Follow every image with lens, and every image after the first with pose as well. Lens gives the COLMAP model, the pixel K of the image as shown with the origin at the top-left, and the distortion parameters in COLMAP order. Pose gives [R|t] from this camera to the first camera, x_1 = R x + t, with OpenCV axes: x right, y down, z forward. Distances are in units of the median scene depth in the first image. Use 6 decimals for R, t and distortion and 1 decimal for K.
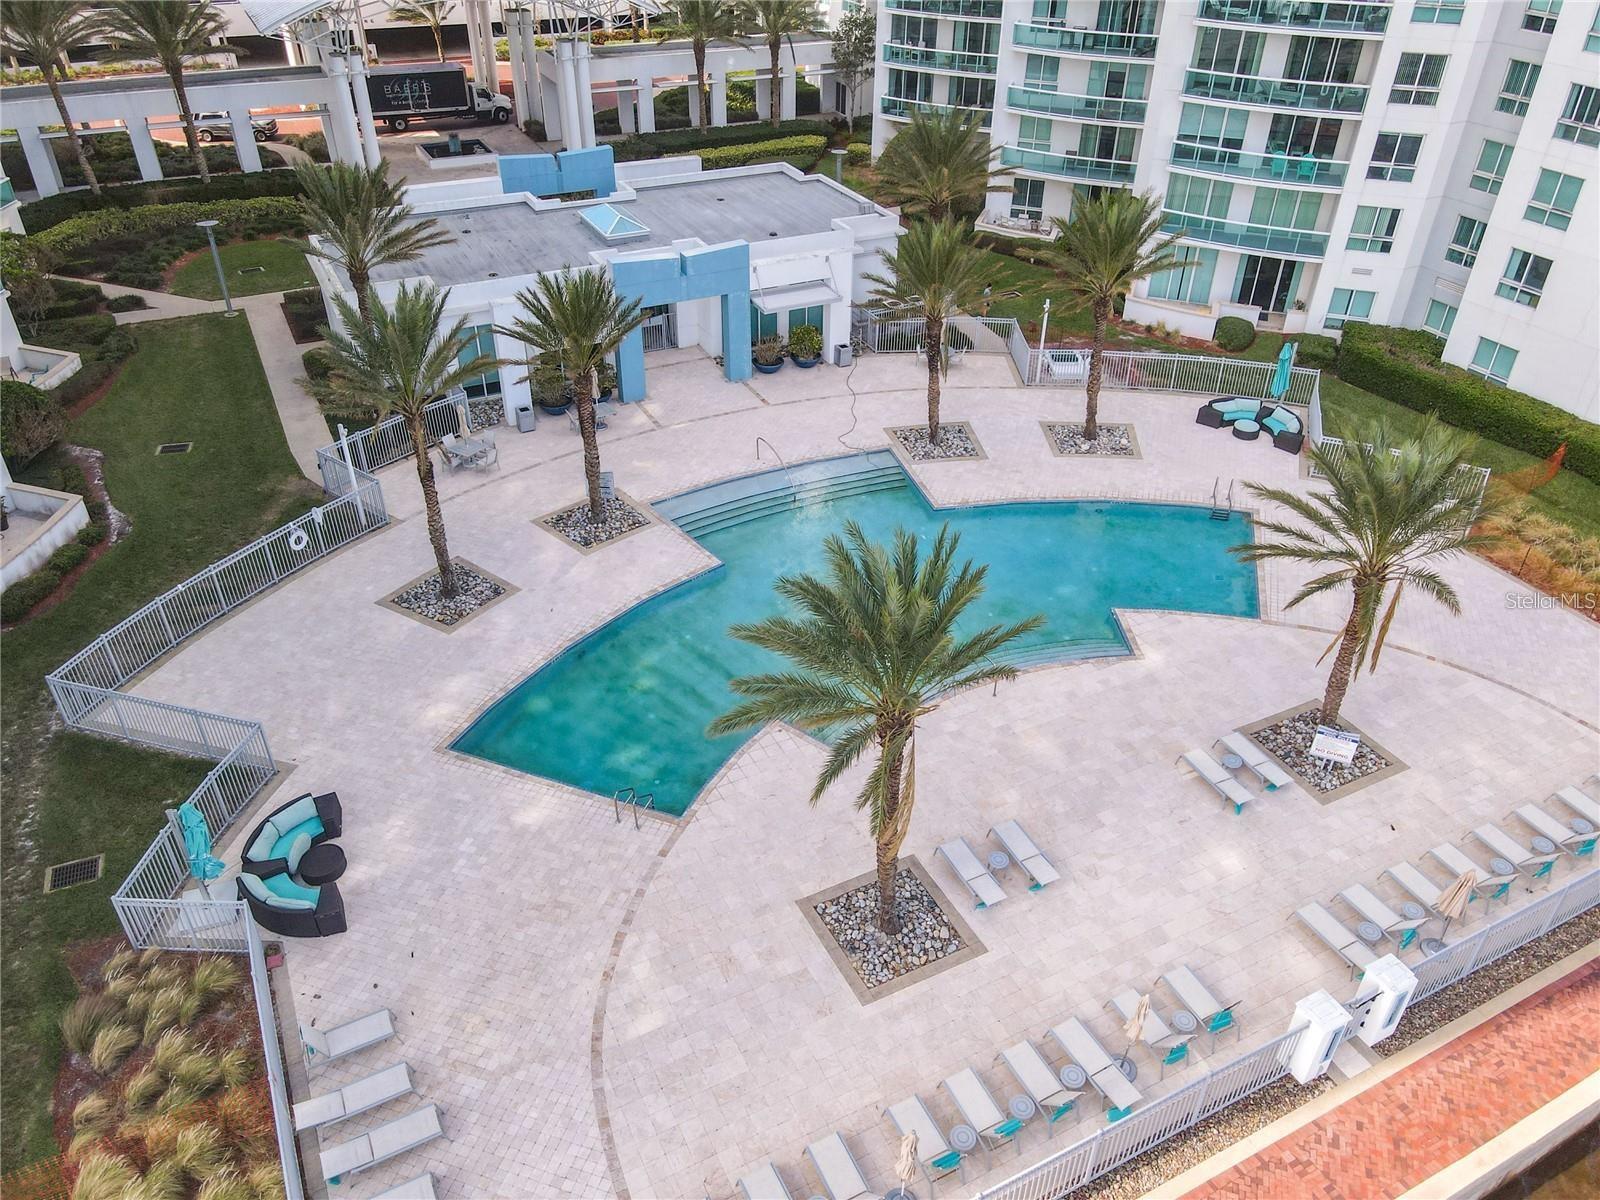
lens RADIAL K [[1133.2, 0, 796.5], [0, 1133.2, 598.1], [0, 0, 1]] dist [0.004948, -0.002503]
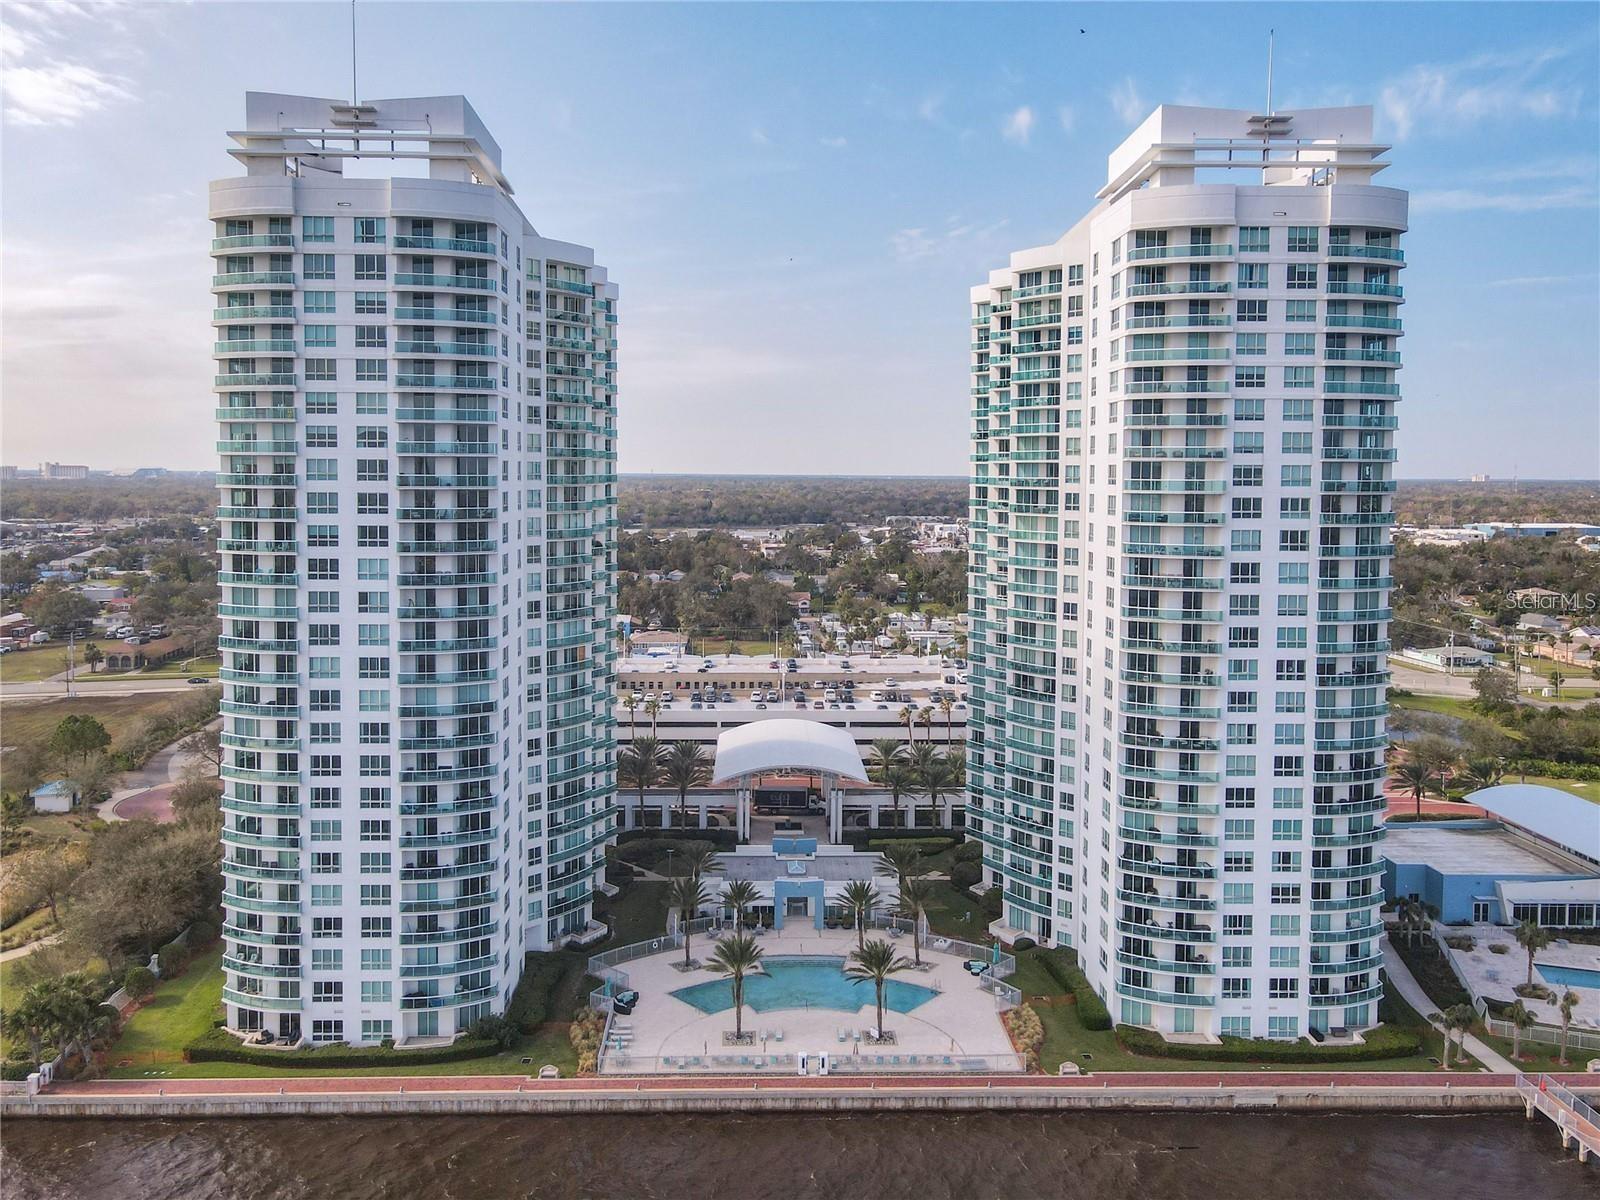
lens RADIAL K [[1200.2, 0, 811.9], [0, 1200.2, 594.9], [0, 0, 1]] dist [0.008806, 0.000887]
pose [[0.910639, 0.032477, -0.411925, 1.043642], [-0.235299, 0.860241, -0.452350, 0.407382], [0.339663, 0.508853, 0.791011, -1.623462]]
